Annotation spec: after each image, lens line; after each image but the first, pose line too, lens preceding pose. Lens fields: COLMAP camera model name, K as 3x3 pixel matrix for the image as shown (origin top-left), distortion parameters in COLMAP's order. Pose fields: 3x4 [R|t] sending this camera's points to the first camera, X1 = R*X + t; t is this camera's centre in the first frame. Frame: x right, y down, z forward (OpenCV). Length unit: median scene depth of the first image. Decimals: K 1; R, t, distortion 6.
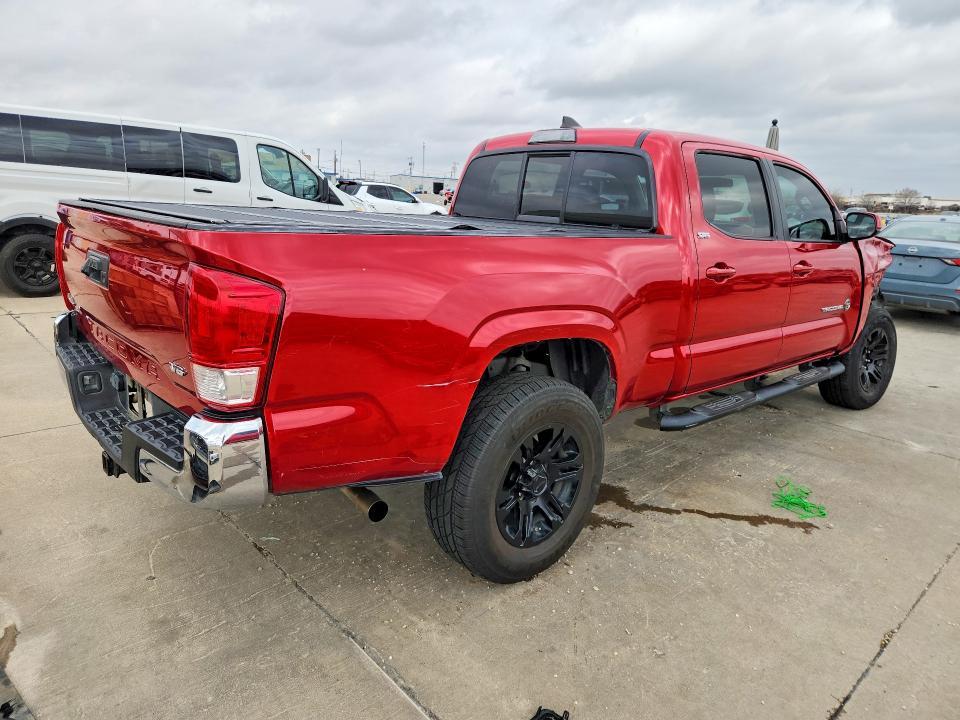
lens RADIAL K [[641.1, 0, 480.0], [0, 641.1, 360.0], [0, 0, 1]] dist [-0.000353, 0.000031]
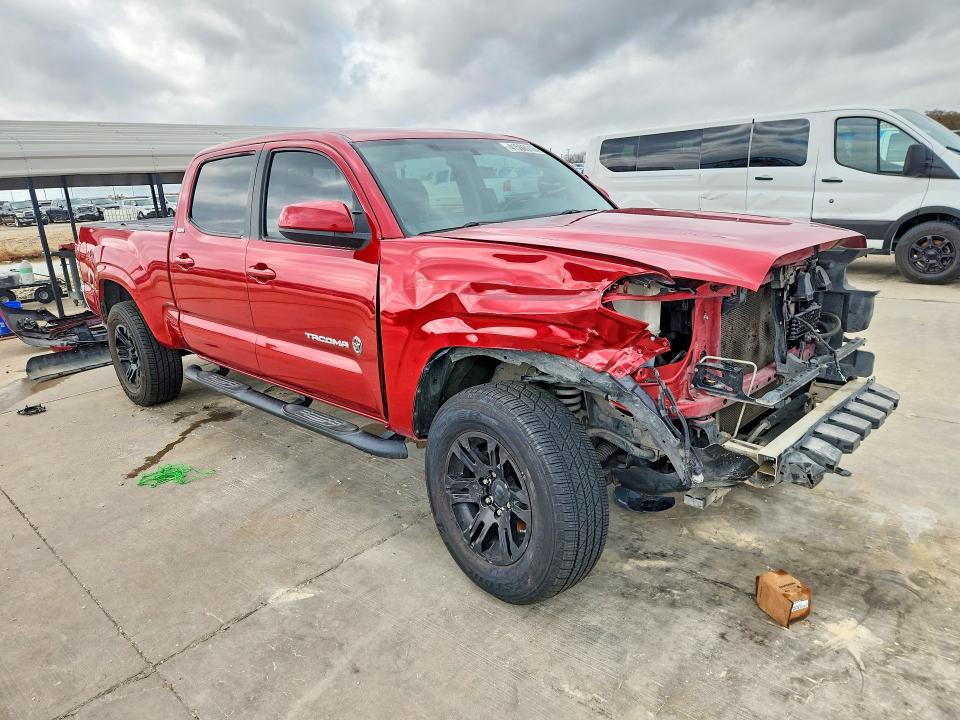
lens RADIAL K [[666.0, 0, 480.0], [0, 666.0, 360.0], [0, 0, 1]] dist [0.002758, -0.000097]
pose [[0.046643, 0.196251, -0.979444, 1.362083], [-0.181089, 0.965925, 0.184918, -0.233855], [0.982360, 0.168741, 0.080593, 1.195909]]
